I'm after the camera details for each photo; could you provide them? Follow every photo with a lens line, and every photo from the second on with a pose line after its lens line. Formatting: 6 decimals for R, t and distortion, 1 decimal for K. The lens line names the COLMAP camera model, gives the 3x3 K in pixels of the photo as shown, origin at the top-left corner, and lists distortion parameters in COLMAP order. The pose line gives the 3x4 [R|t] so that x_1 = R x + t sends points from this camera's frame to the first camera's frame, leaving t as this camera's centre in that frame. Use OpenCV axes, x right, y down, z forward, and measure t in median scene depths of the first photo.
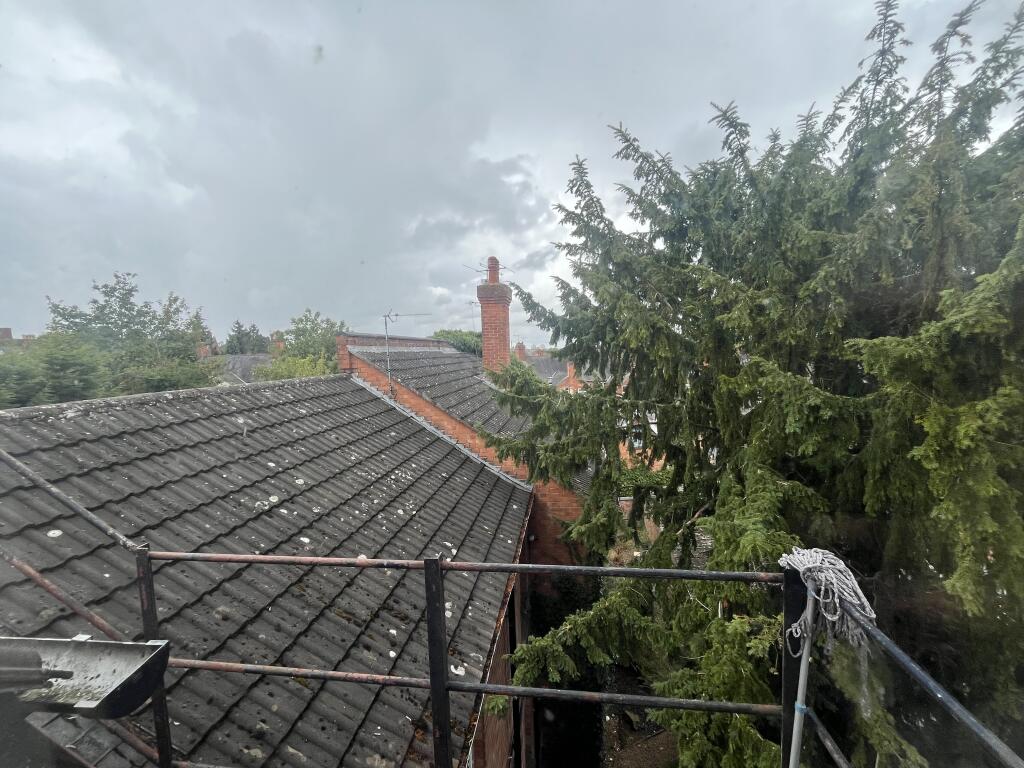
lens RADIAL K [[417.2, 0, 512.2], [0, 417.2, 383.4], [0, 0, 1]] dist [-0.001612, -0.000296]
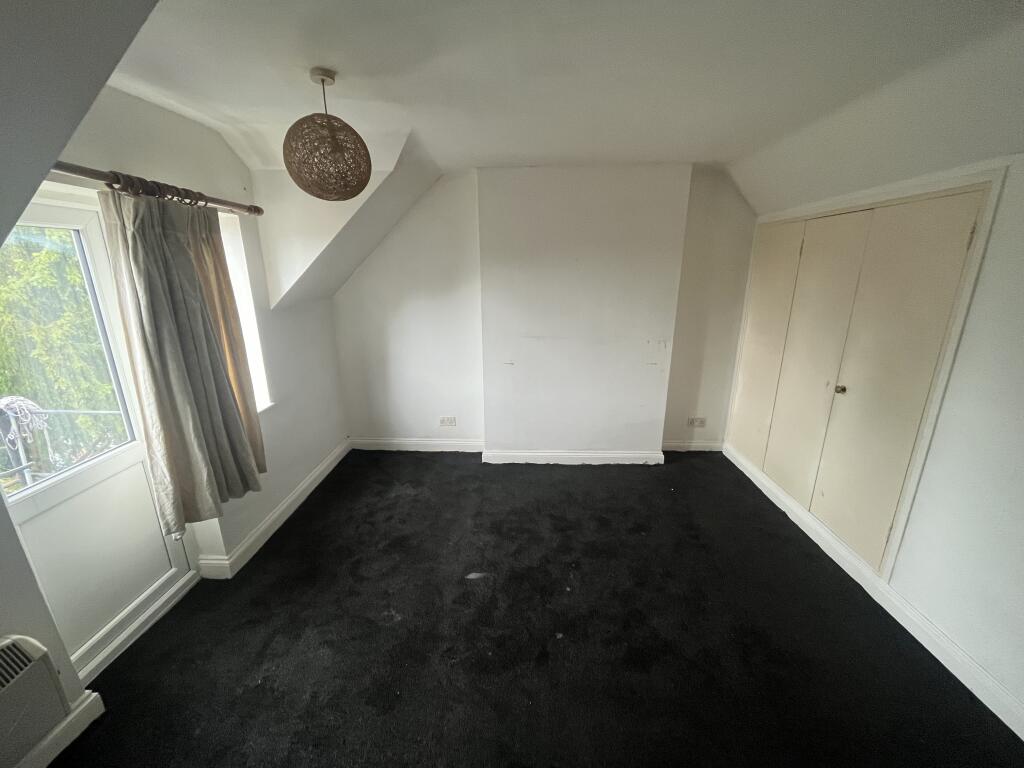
lens RADIAL K [[417.2, 0, 510.7], [0, 417.2, 386.3], [0, 0, 1]] dist [-0.001612, -0.000296]
pose [[-0.099738, -0.231817, 0.967633, -1.094354], [0.088502, 0.966561, 0.240682, 0.058342], [-0.991070, 0.109643, -0.075886, -0.964300]]
